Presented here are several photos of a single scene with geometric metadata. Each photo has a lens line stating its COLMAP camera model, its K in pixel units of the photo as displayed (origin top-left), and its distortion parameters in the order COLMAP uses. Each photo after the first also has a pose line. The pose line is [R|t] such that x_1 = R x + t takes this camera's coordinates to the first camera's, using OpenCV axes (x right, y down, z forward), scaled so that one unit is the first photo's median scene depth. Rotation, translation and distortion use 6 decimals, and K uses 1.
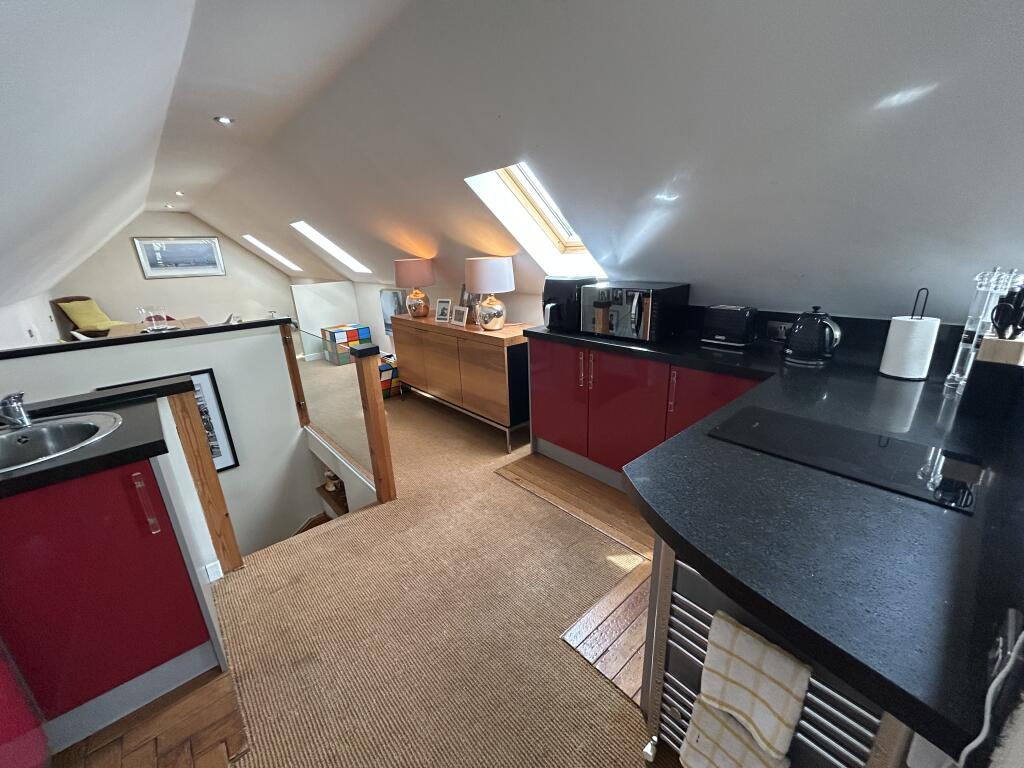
lens RADIAL K [[413.2, 0, 515.7], [0, 413.2, 388.9], [0, 0, 1]] dist [0.001561, -0.000338]
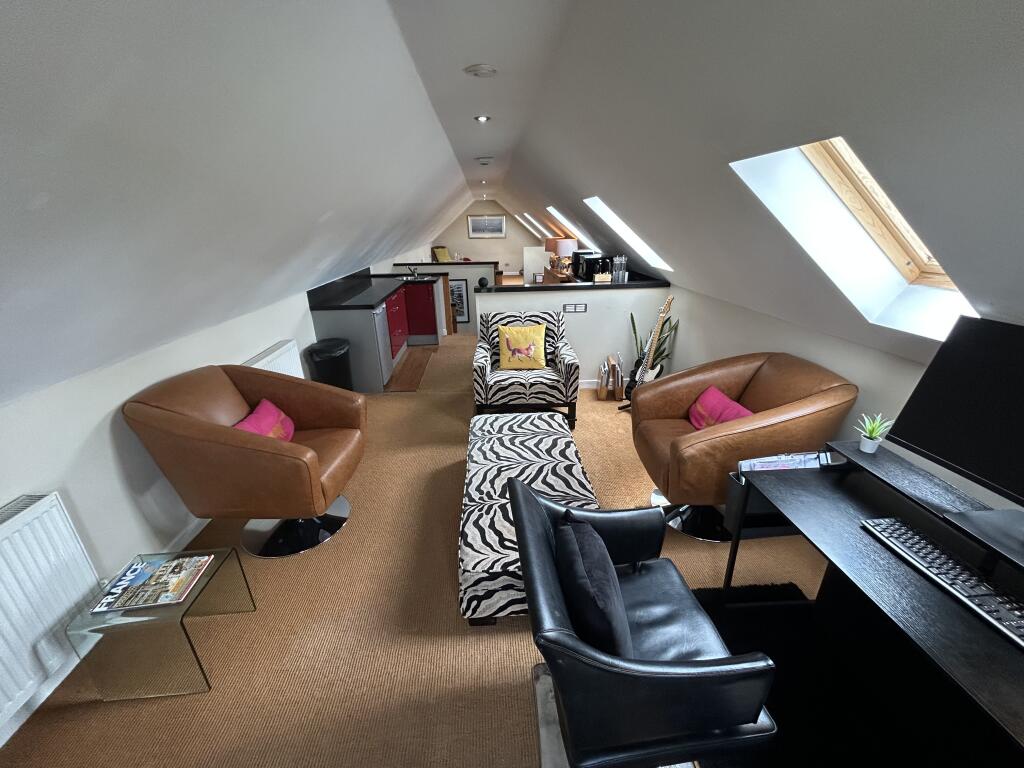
lens RADIAL K [[409.9, 0, 515.4], [0, 409.9, 382.7], [0, 0, 1]] dist [-0.003762, 0.000025]
pose [[0.792672, 0.244317, -0.558552, 0.446288], [-0.205391, 0.969648, 0.132654, 0.073181], [0.574008, 0.009570, 0.818794, -0.368689]]
